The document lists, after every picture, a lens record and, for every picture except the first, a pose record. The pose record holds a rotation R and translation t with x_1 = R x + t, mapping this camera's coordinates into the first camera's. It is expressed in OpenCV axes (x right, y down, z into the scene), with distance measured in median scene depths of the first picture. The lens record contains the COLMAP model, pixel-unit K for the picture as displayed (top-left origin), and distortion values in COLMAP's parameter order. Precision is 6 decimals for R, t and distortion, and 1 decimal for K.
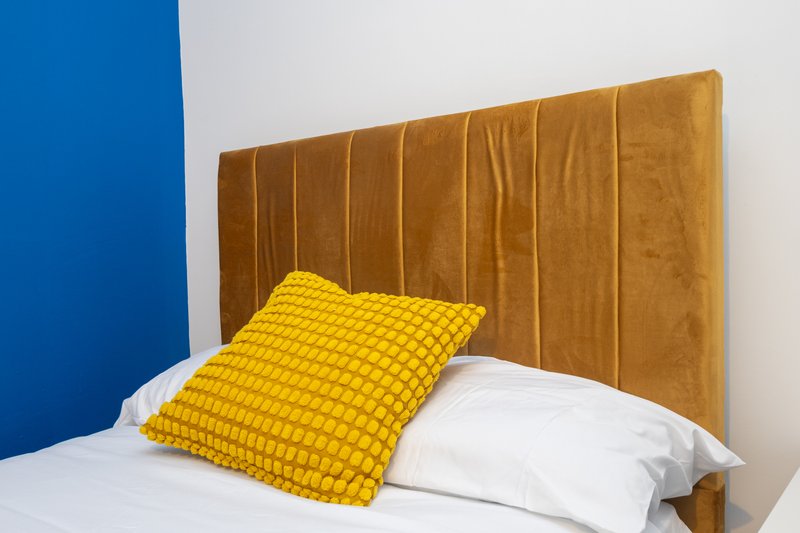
lens RADIAL K [[754.3, 0, 392.7], [0, 754.3, 301.5], [0, 0, 1]] dist [-0.021056, 0.000000]
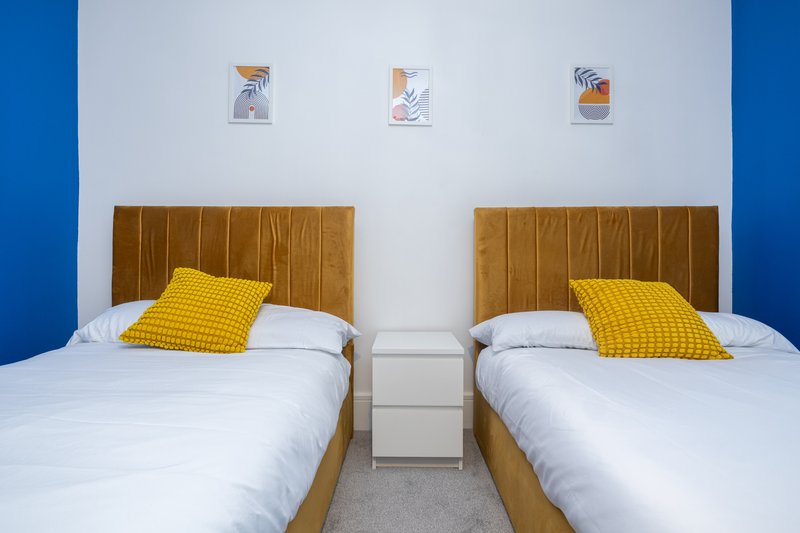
lens RADIAL K [[404.2, 0, 397.9], [0, 404.2, 273.8], [0, 0, 1]] dist [-0.006269, -0.004408]
pose [[0.816235, 0.023455, 0.577244, -0.350573], [-0.002384, 0.999304, -0.037235, 0.025626], [-0.577715, 0.029016, 0.815722, -0.424402]]
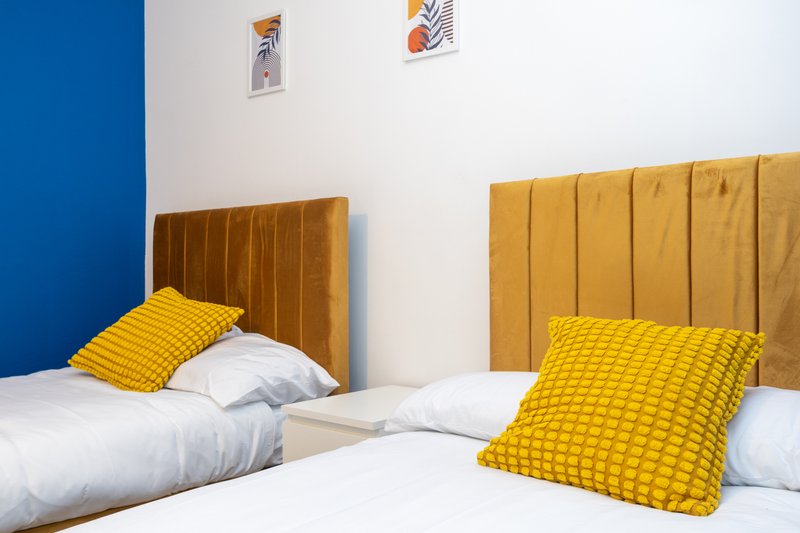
lens RADIAL K [[754.3, 0, 423.5], [0, 754.3, 261.9], [0, 0, 1]] dist [-0.021056, 0.000000]
pose [[0.996478, 0.023605, -0.080462, 0.794472], [-0.027810, 0.998284, -0.051541, -0.027002], [0.079108, 0.053597, 0.995424, -0.999718]]
